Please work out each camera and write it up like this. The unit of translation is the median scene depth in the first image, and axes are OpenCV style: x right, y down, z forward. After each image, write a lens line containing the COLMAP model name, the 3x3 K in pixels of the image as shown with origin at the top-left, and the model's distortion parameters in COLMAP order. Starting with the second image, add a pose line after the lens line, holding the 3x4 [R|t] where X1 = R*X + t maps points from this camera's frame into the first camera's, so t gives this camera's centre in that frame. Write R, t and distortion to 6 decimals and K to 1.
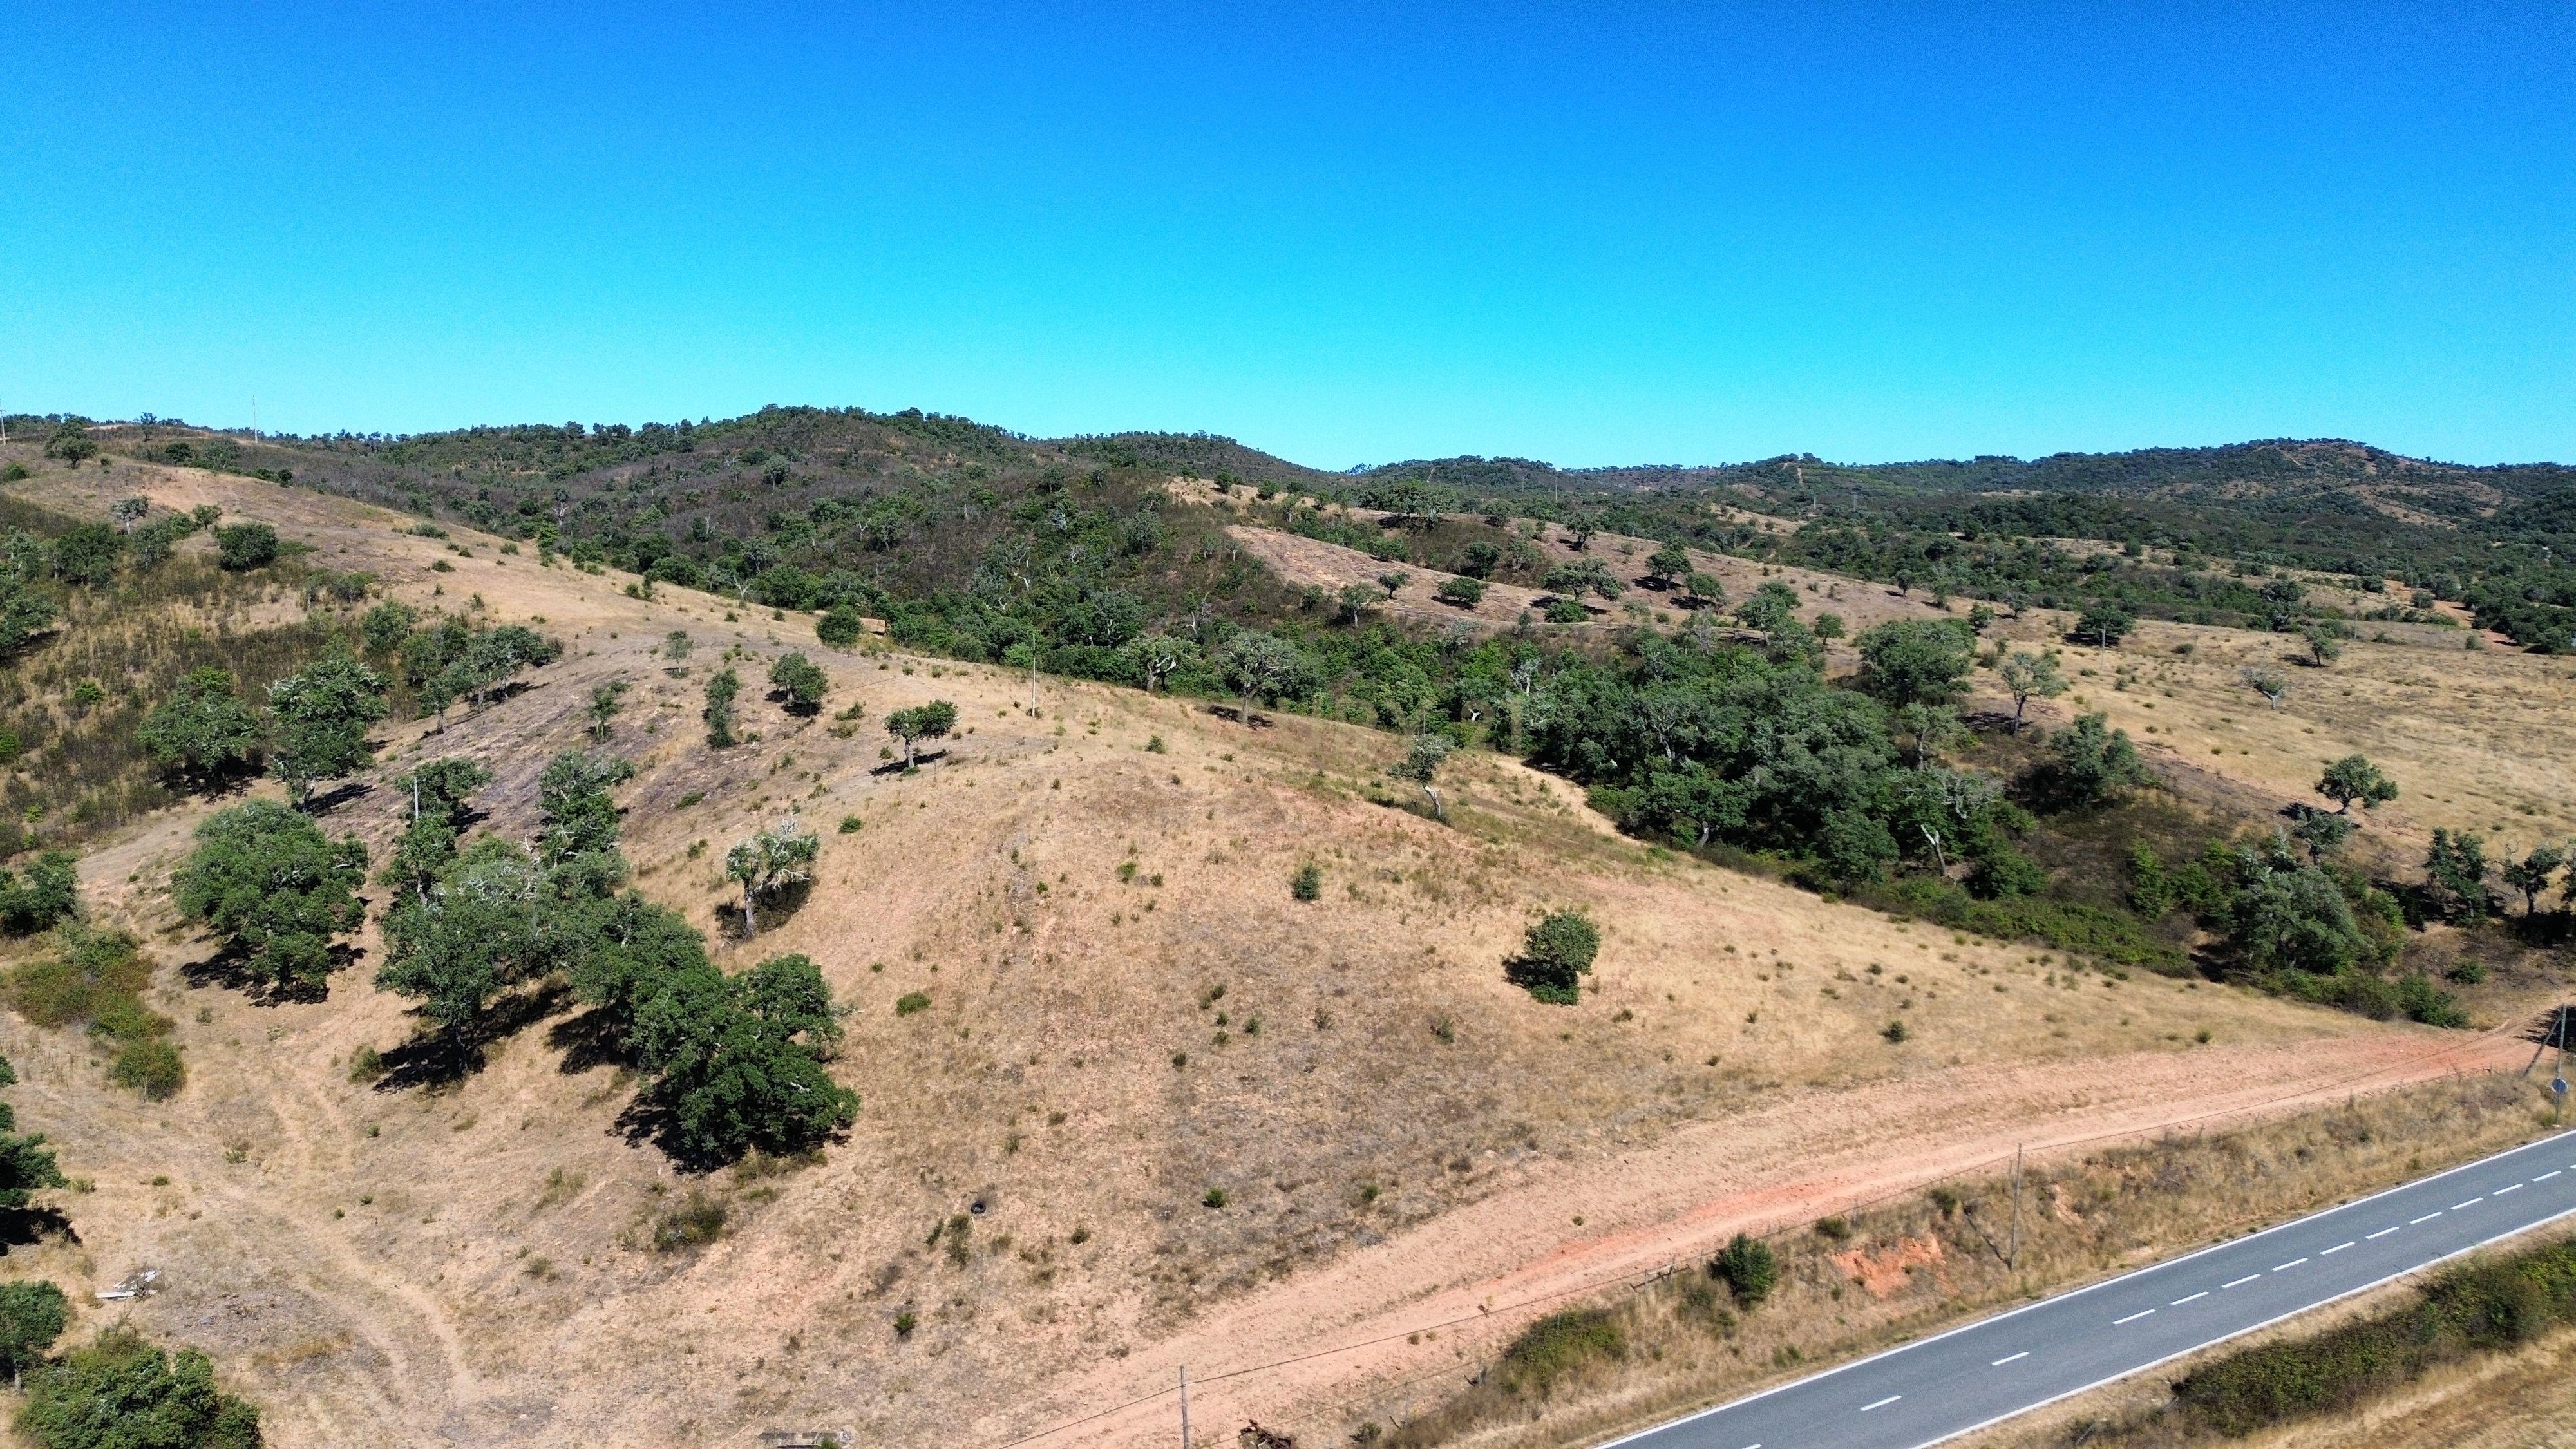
lens RADIAL K [[1818.0, 0, 1291.4], [0, 1818.0, 713.1], [0, 0, 1]] dist [0.077354, -0.078838]
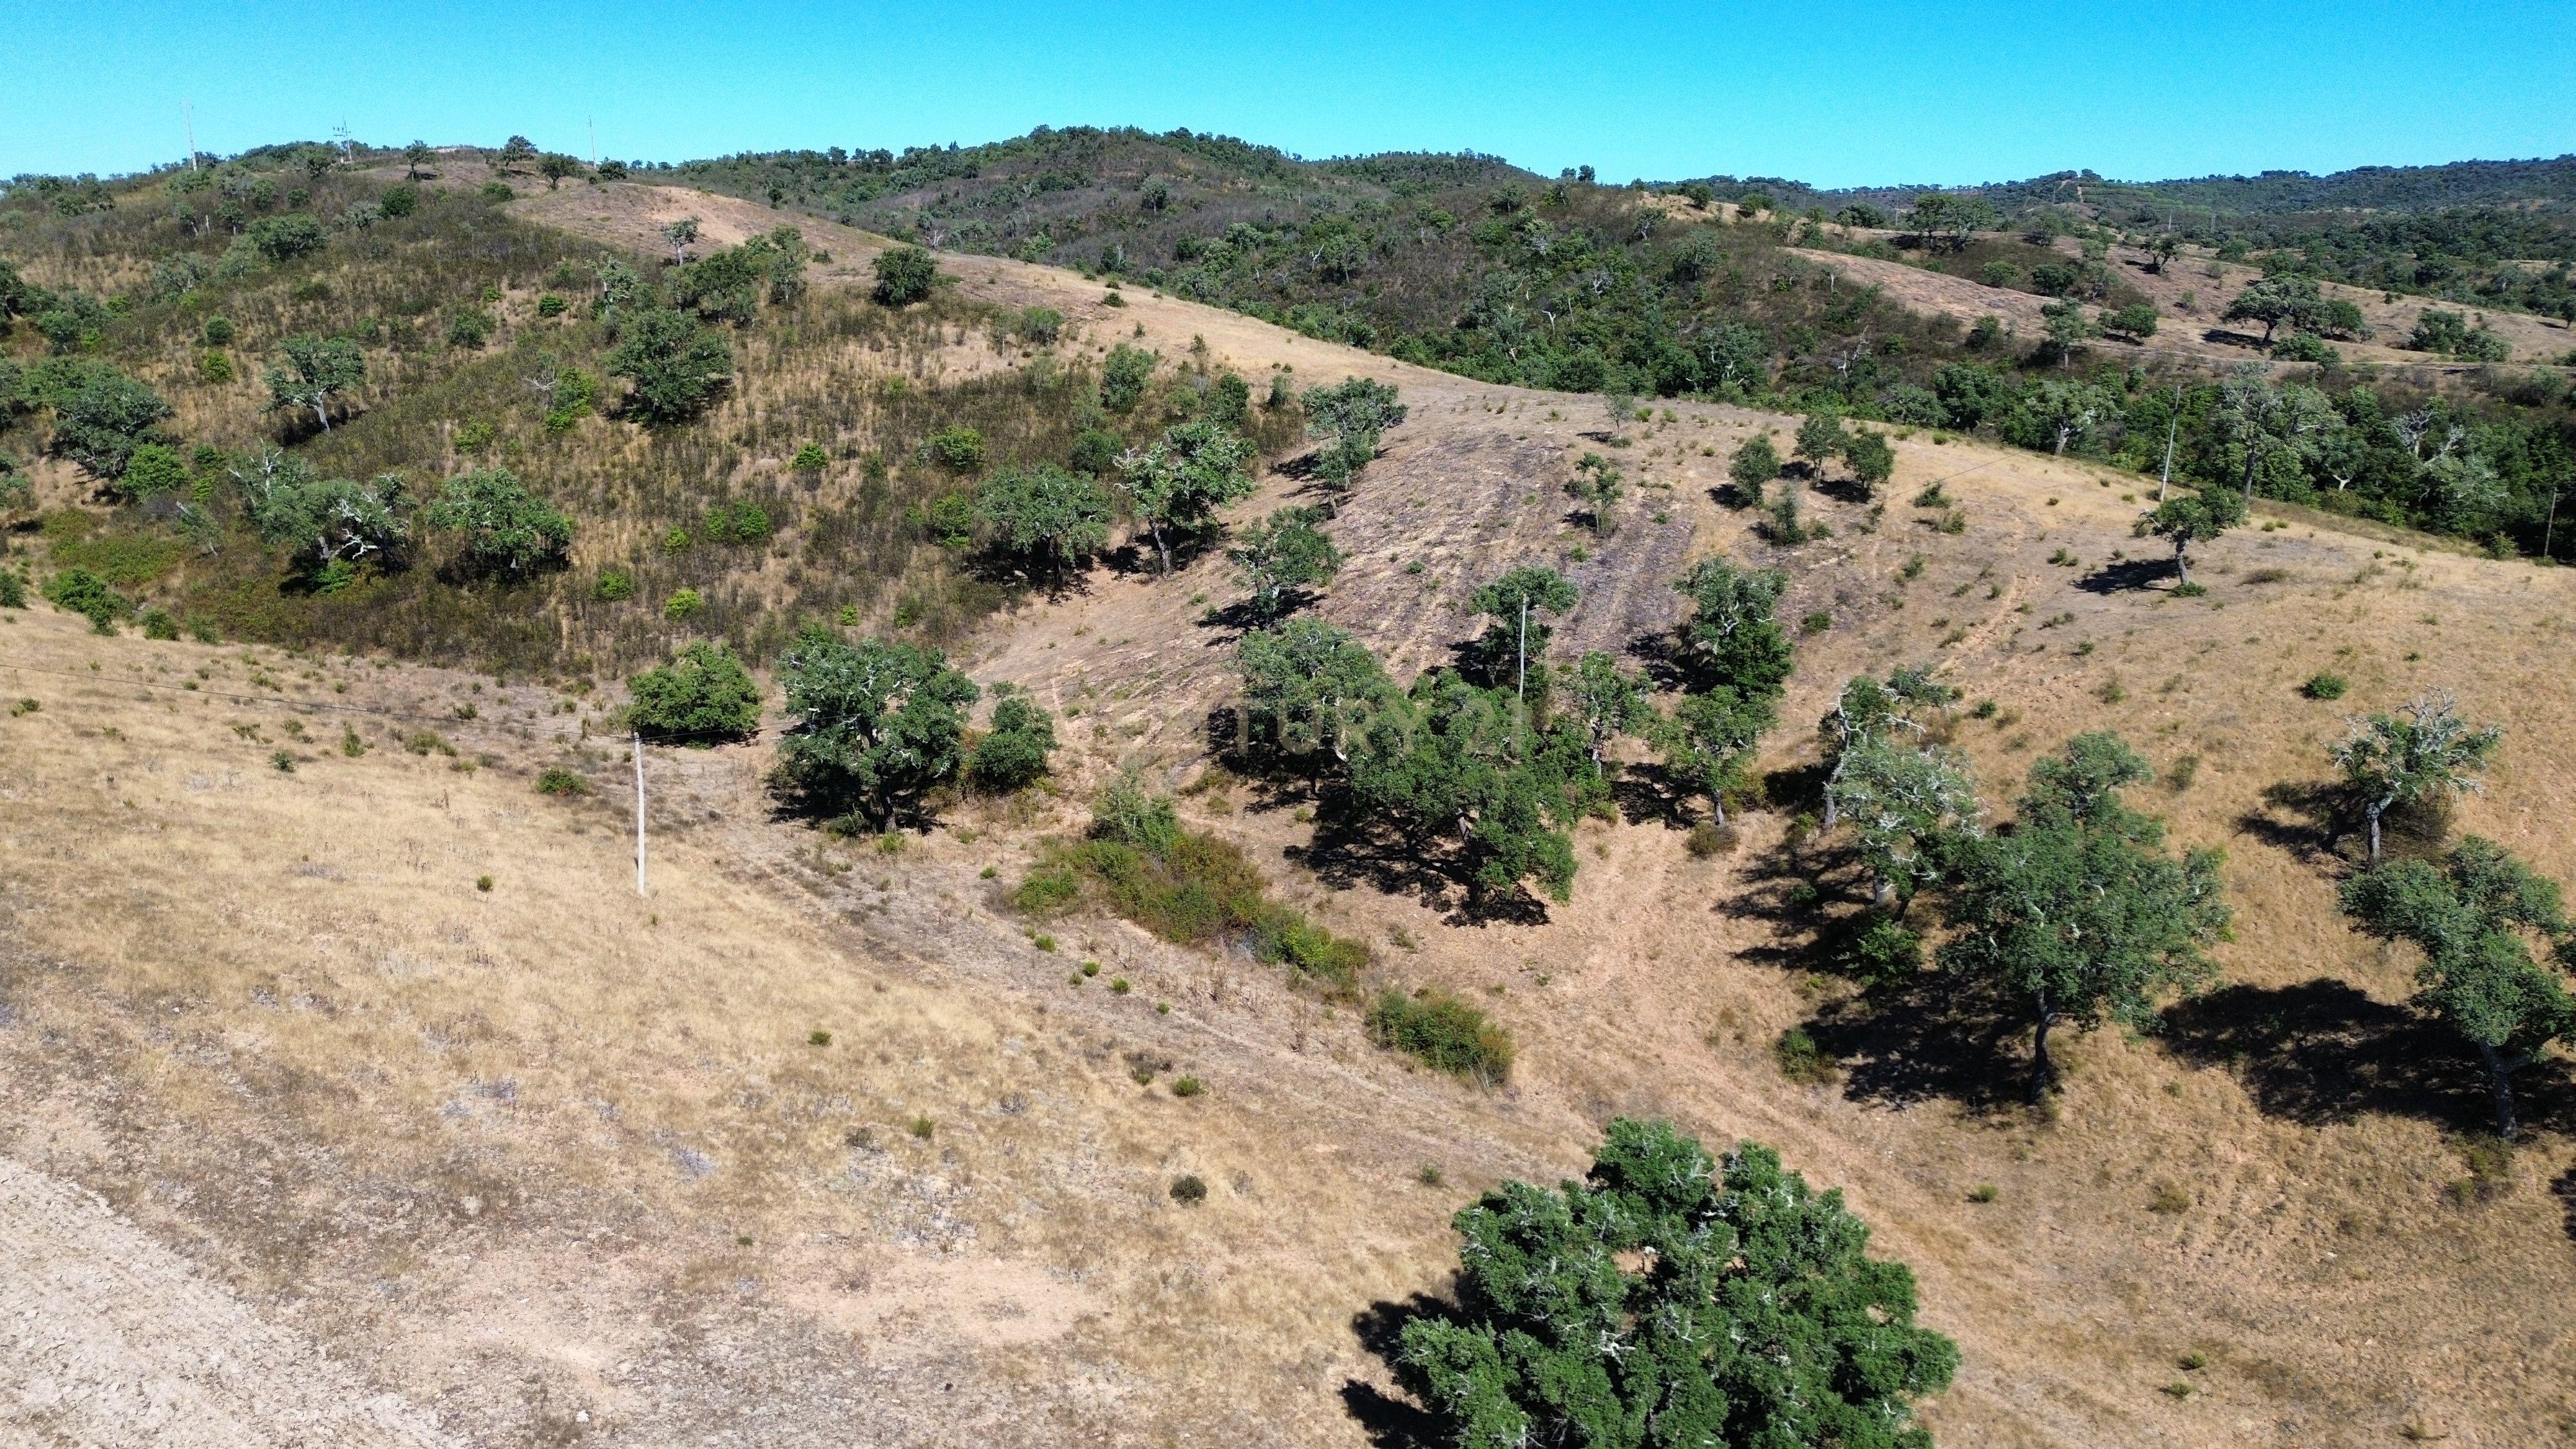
lens RADIAL K [[1818.0, 0, 1291.4], [0, 1818.0, 713.1], [0, 0, 1]] dist [0.077354, -0.078838]
pose [[0.995533, 0.018306, -0.092621, -0.311978], [-0.005017, 0.989894, 0.141722, -0.012815], [0.094279, -0.140624, 0.985564, 0.173431]]
